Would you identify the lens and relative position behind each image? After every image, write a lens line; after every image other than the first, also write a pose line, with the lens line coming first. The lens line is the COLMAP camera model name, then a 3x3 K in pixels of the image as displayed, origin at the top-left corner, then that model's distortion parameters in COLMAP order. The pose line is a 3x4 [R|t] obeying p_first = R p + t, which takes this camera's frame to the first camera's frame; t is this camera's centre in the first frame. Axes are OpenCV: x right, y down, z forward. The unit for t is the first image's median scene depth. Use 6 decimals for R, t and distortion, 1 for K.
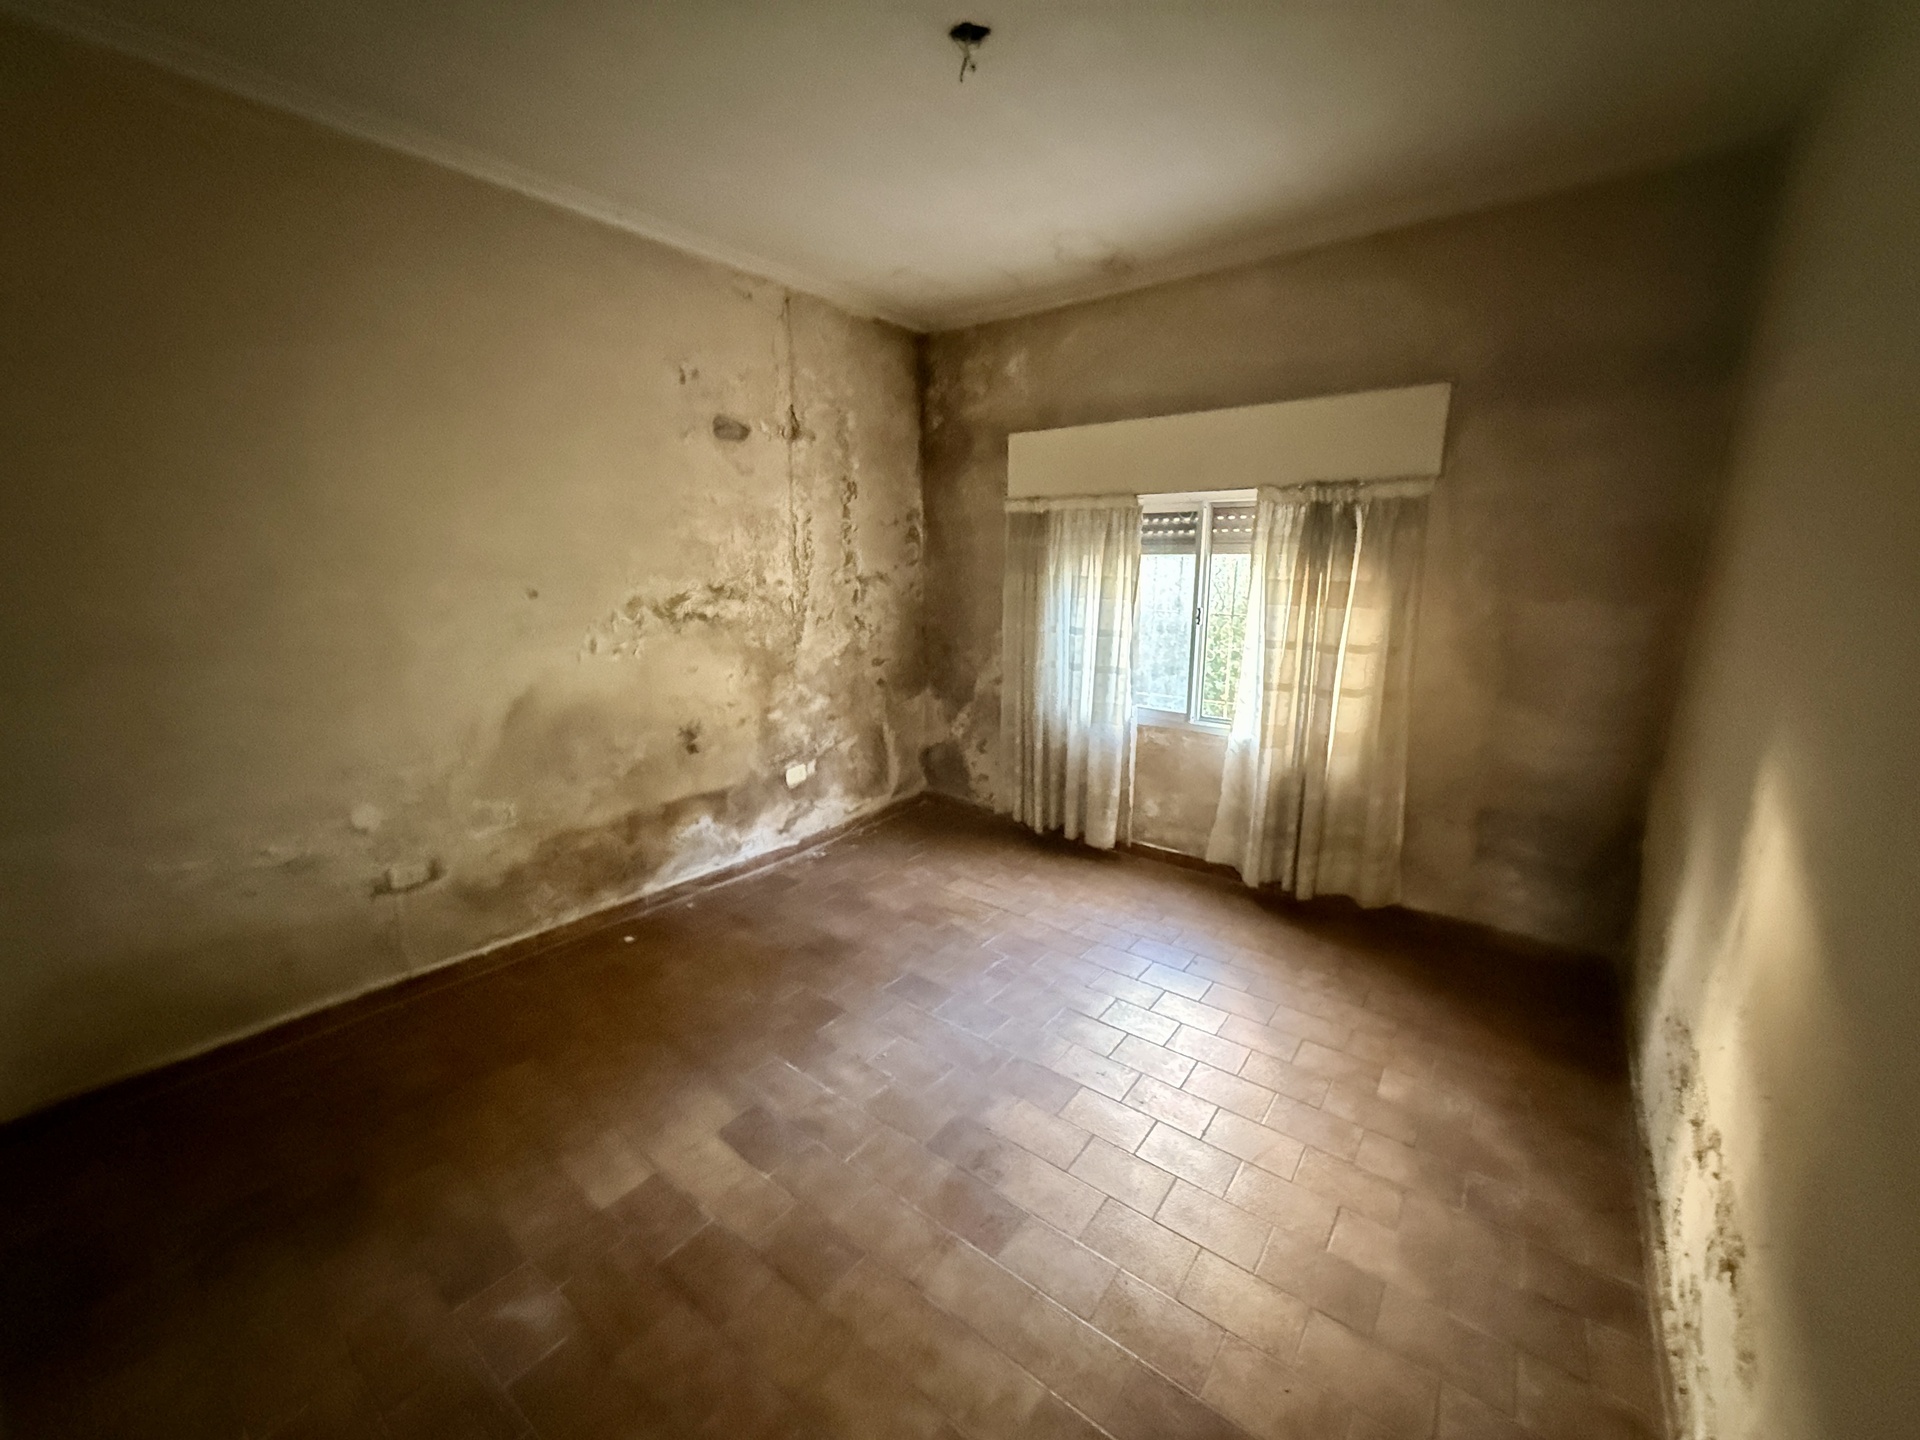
lens RADIAL K [[762.2, 0, 960.0], [0, 762.2, 720.0], [0, 0, 1]] dist [-0.001509, -0.000134]
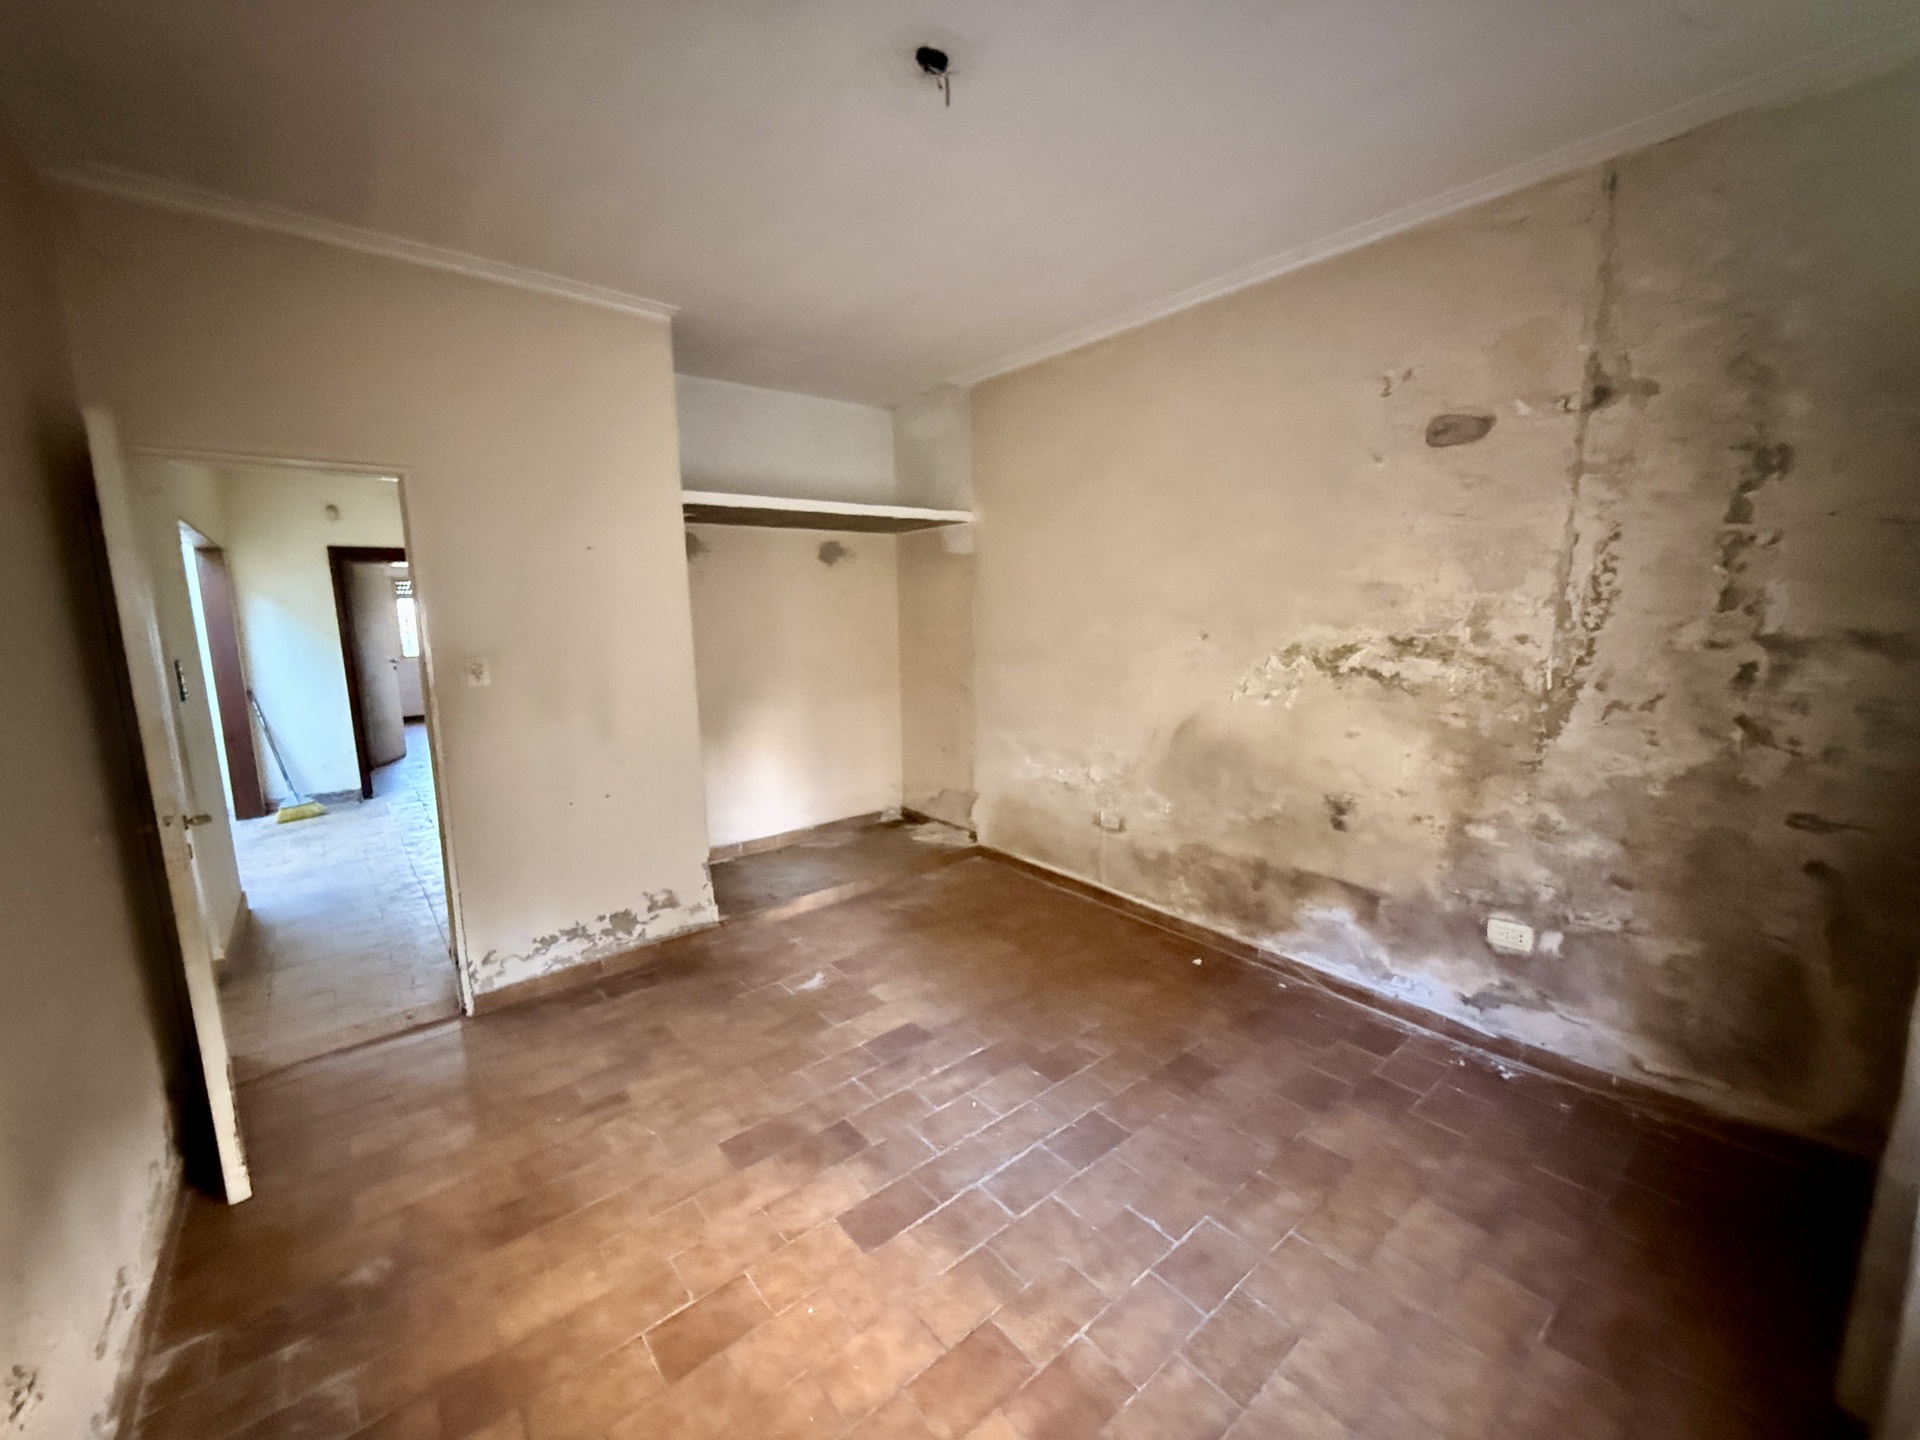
lens RADIAL K [[762.2, 0, 960.0], [0, 762.2, 720.0], [0, 0, 1]] dist [-0.001509, -0.000134]
pose [[-0.215870, 0.154826, -0.964069, 0.513887], [-0.184843, 0.963015, 0.196046, -0.155023], [0.958766, 0.220522, -0.179268, 0.681655]]
